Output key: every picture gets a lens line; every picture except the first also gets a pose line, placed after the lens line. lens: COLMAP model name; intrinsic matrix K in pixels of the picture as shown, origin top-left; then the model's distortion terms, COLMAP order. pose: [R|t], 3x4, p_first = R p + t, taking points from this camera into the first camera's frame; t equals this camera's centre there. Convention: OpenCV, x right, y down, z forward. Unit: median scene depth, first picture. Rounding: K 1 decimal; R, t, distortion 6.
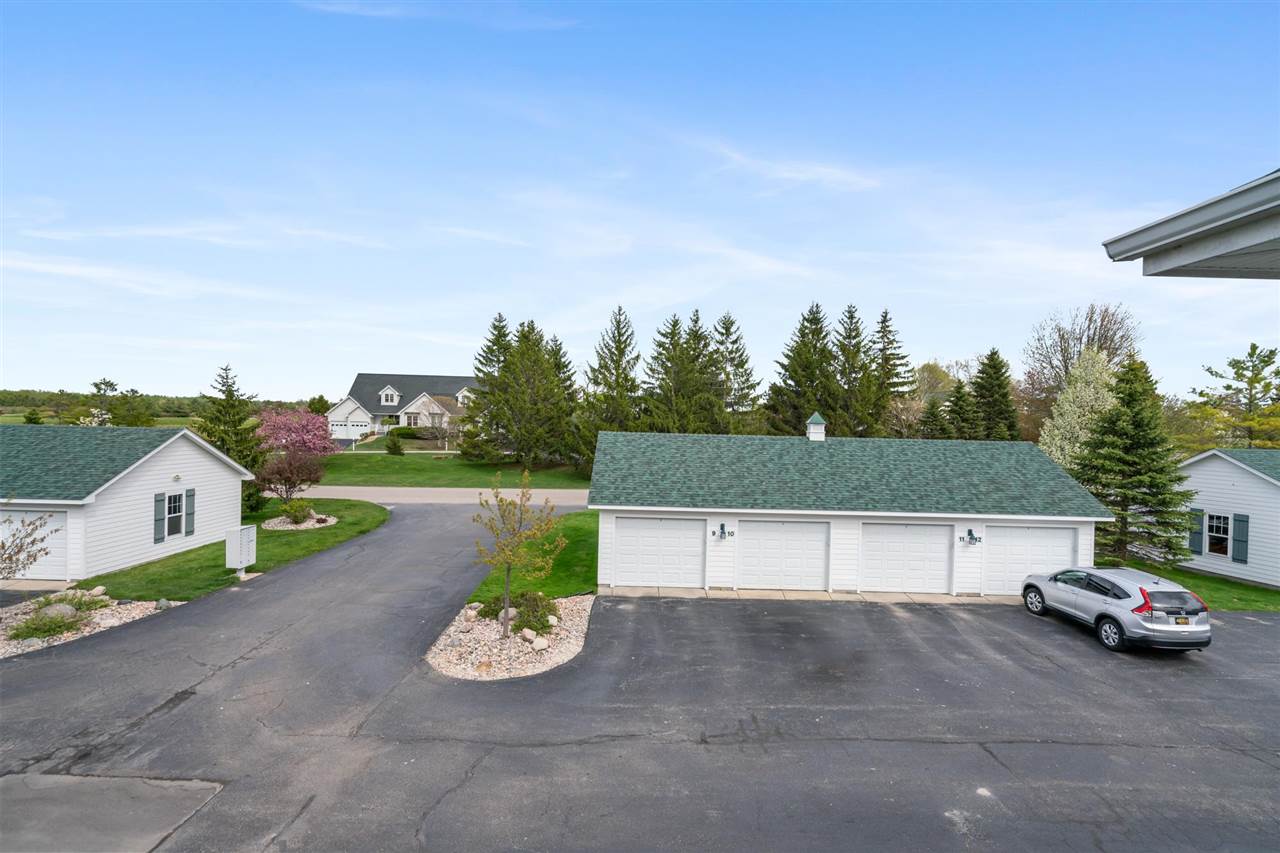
lens RADIAL K [[637.6, 0, 640.0], [0, 637.6, 426.5], [0, 0, 1]] dist [0.000746, 0.000279]
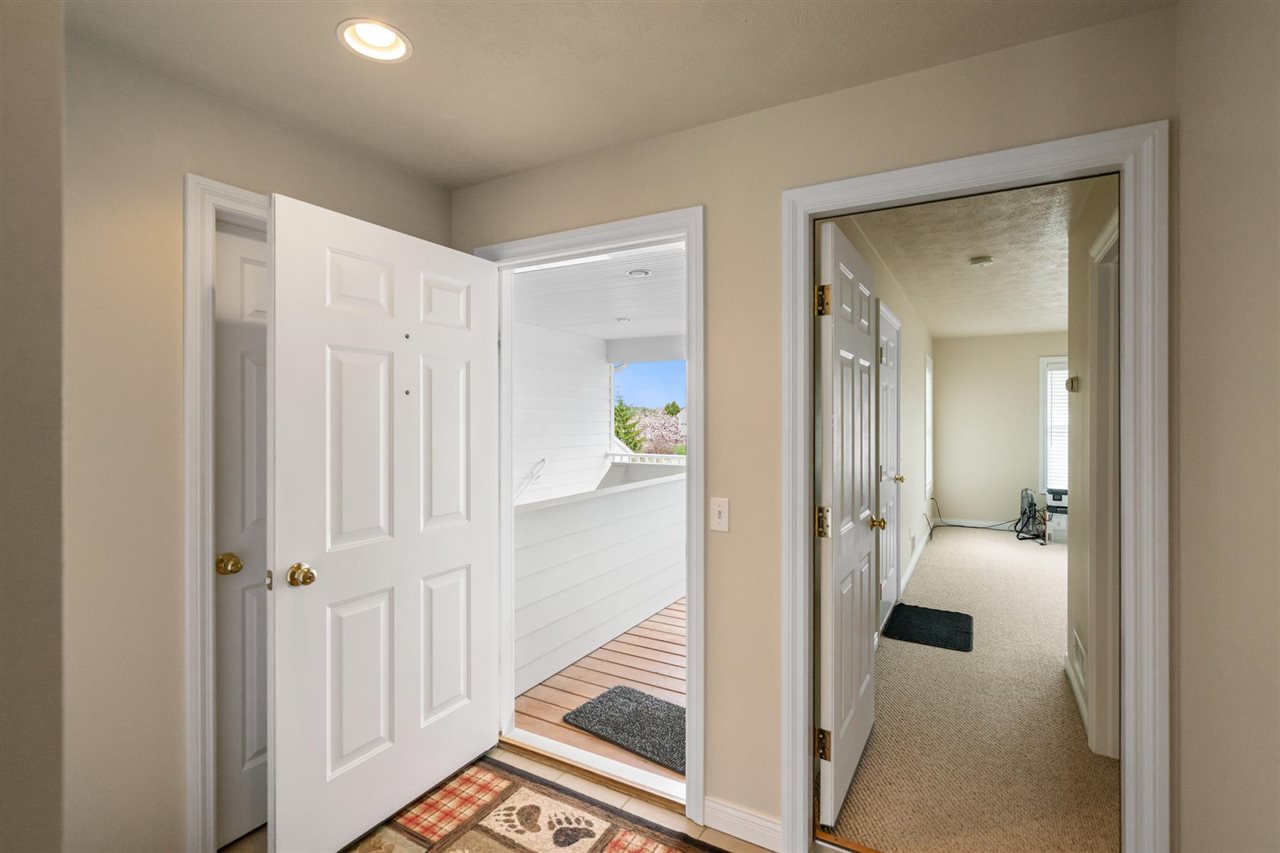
lens RADIAL K [[595.0, 0, 636.8], [0, 595.0, 437.7], [0, 0, 1]] dist [0.001053, -0.000105]
pose [[0.864637, -0.007645, -0.502340, 0.058144], [0.018931, 0.999670, 0.017371, 0.005203], [0.502041, -0.024530, 0.864496, -0.116980]]
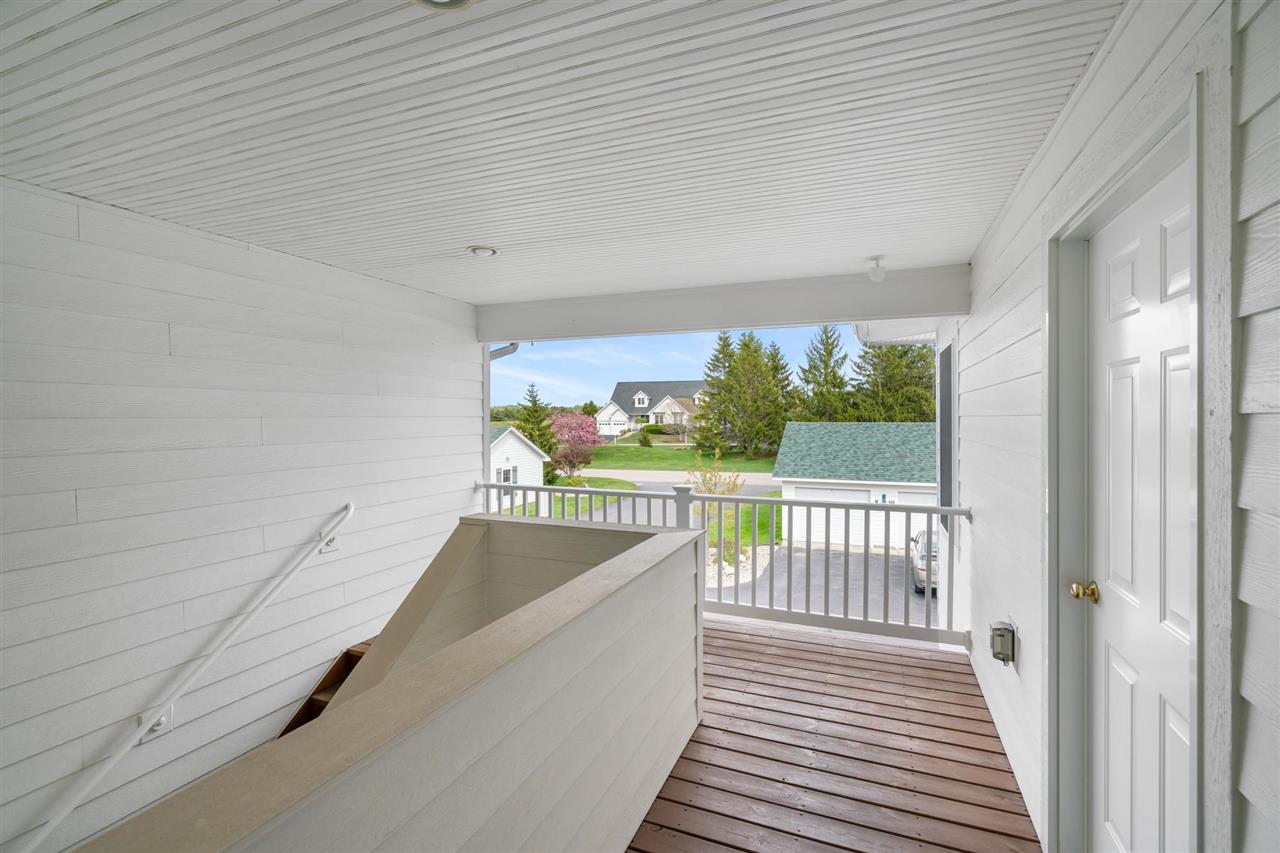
lens RADIAL K [[578.1, 0, 640.0], [0, 578.1, 426.5], [0, 0, 1]] dist [-0.000792, -0.000208]
pose [[0.928044, -0.019606, -0.371953, 0.036839], [0.022022, 0.999755, 0.002249, 0.002932], [0.371818, -0.010279, 0.928249, -0.071196]]
